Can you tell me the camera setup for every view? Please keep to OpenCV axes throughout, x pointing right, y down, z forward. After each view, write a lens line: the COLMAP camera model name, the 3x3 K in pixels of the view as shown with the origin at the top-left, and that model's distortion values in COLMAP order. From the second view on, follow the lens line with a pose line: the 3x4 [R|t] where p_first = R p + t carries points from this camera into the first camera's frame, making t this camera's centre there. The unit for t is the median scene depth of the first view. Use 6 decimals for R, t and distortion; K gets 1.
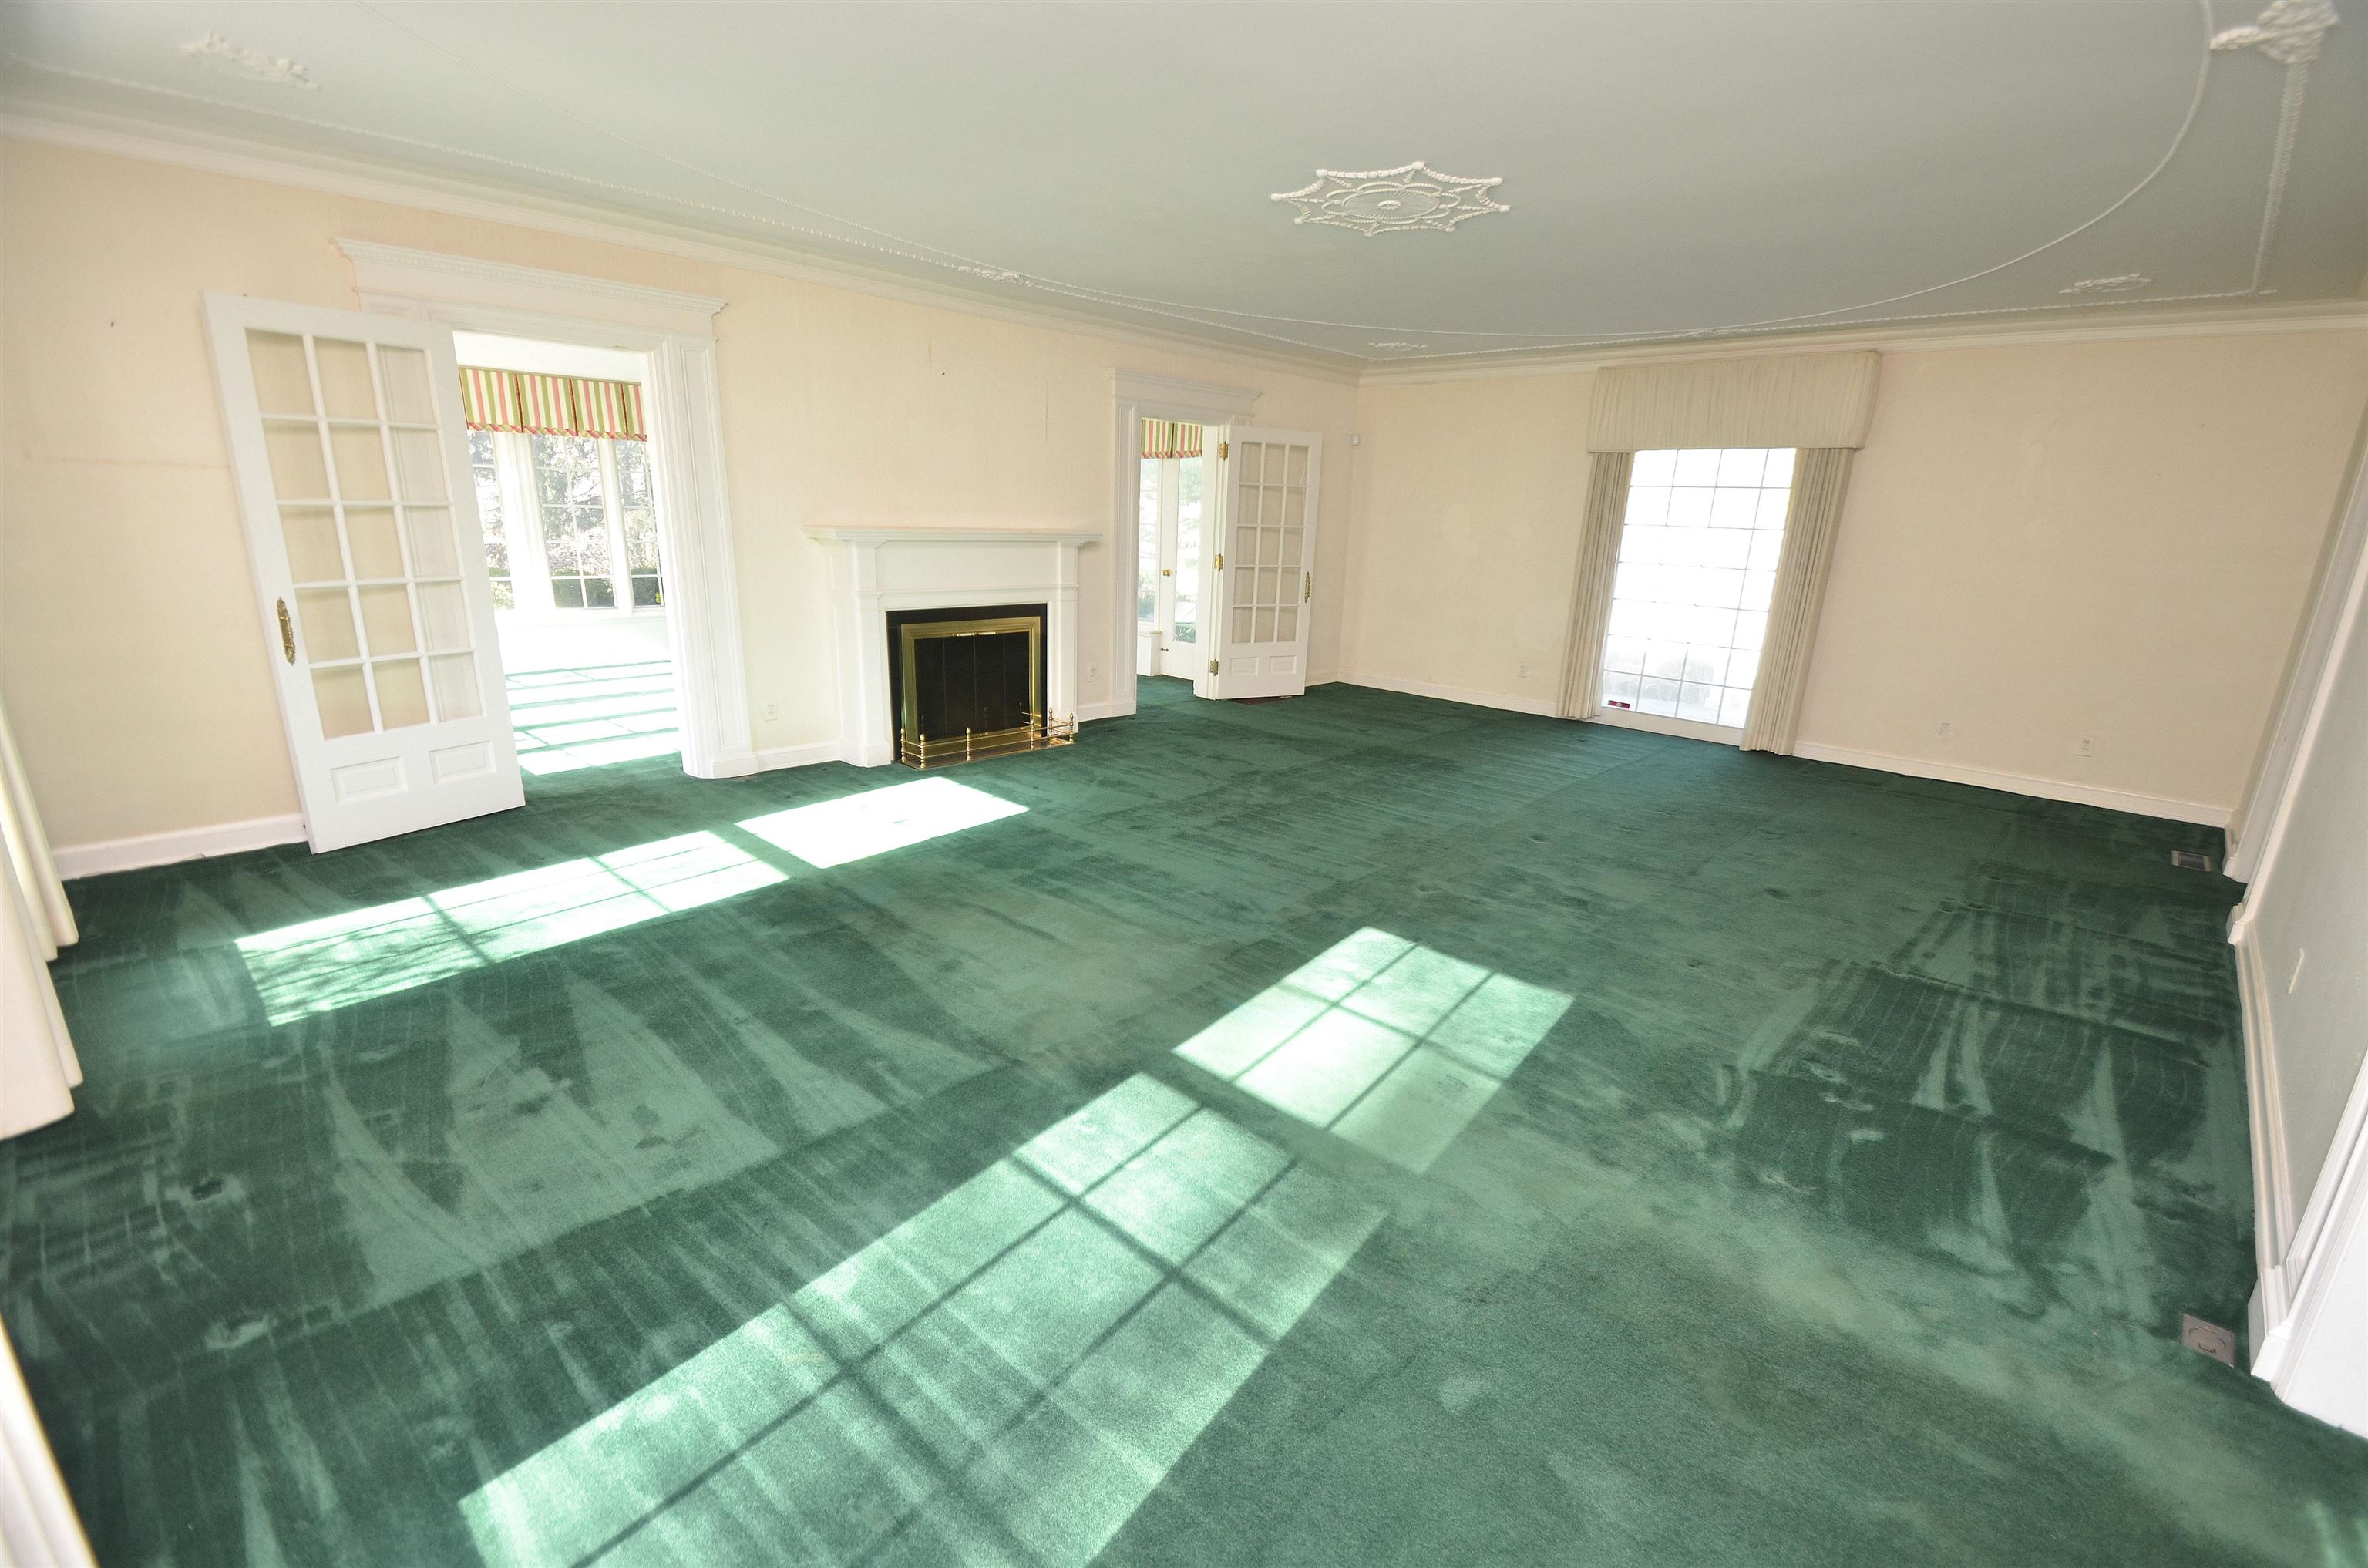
lens RADIAL K [[1024.9, 0, 1194.5], [0, 1024.9, 809.8], [0, 0, 1]] dist [0.000032, -0.007379]
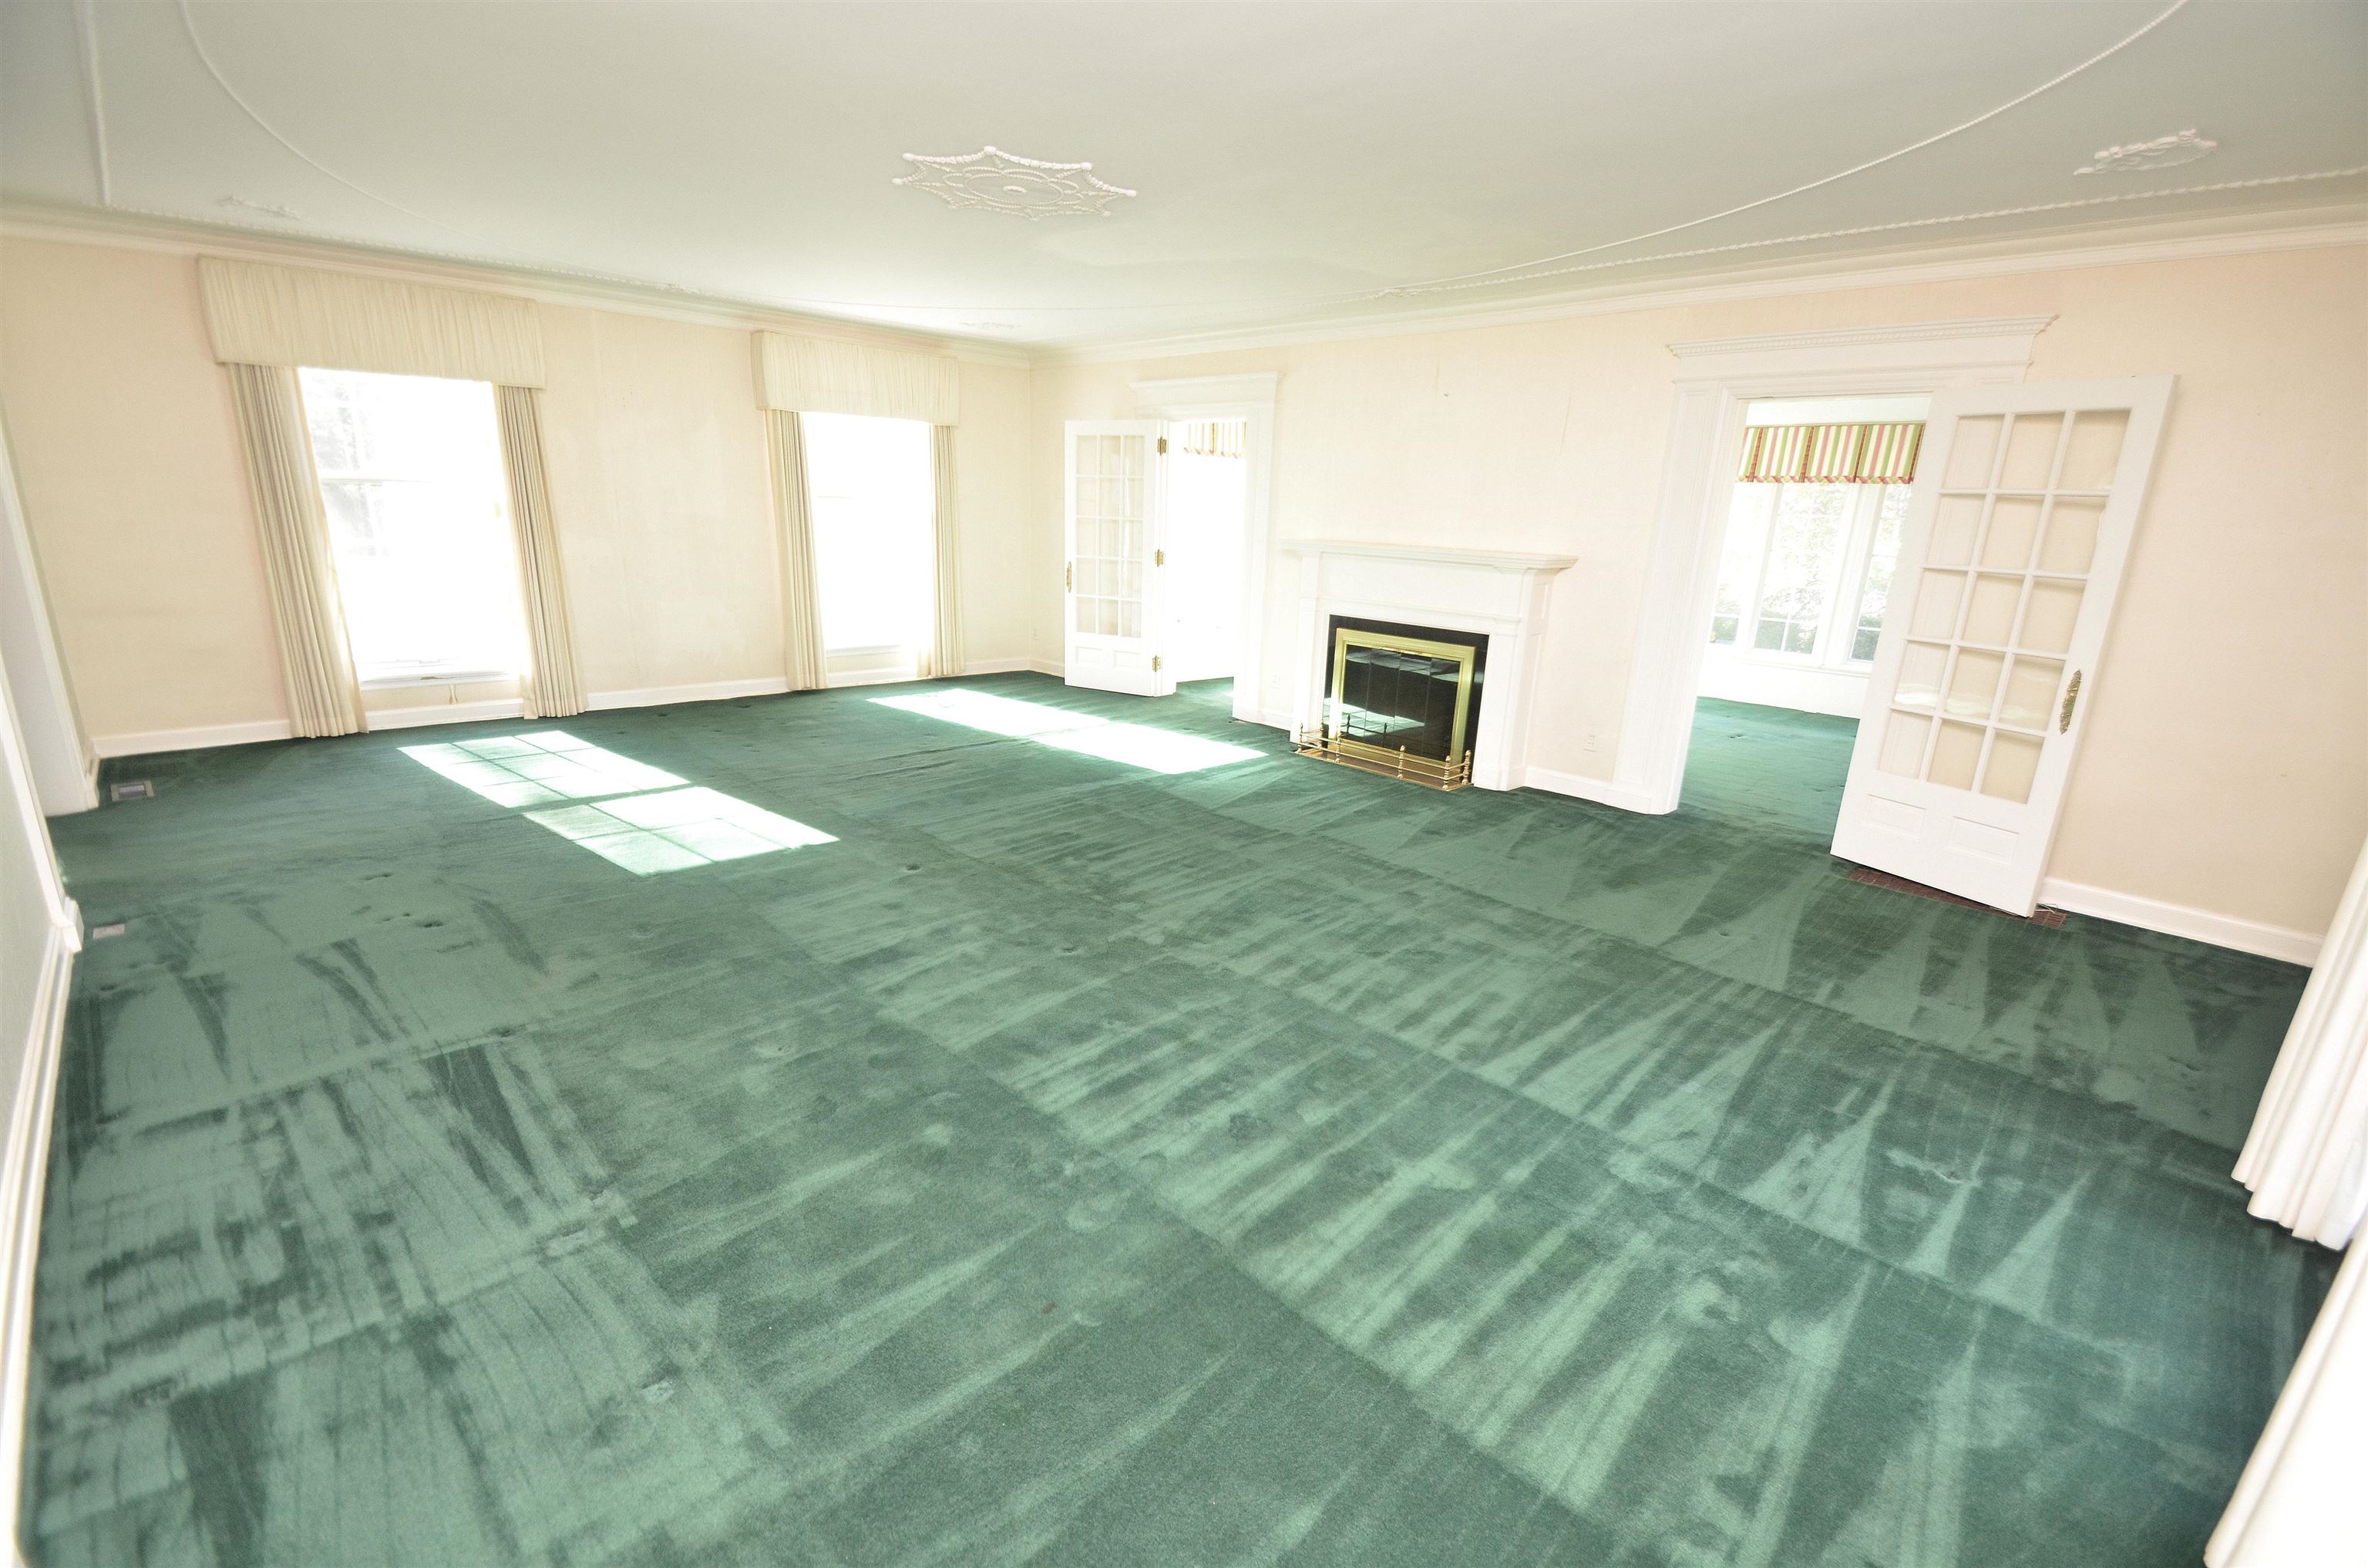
lens RADIAL K [[998.4, 0, 1184.0], [0, 998.4, 784.0], [0, 0, 1]] dist [0.024524, -0.019786]
pose [[-0.028532, 0.231497, -0.972417, 0.756690], [-0.318925, 0.919862, 0.228343, -0.202608], [0.947350, 0.316643, 0.047585, 0.773623]]
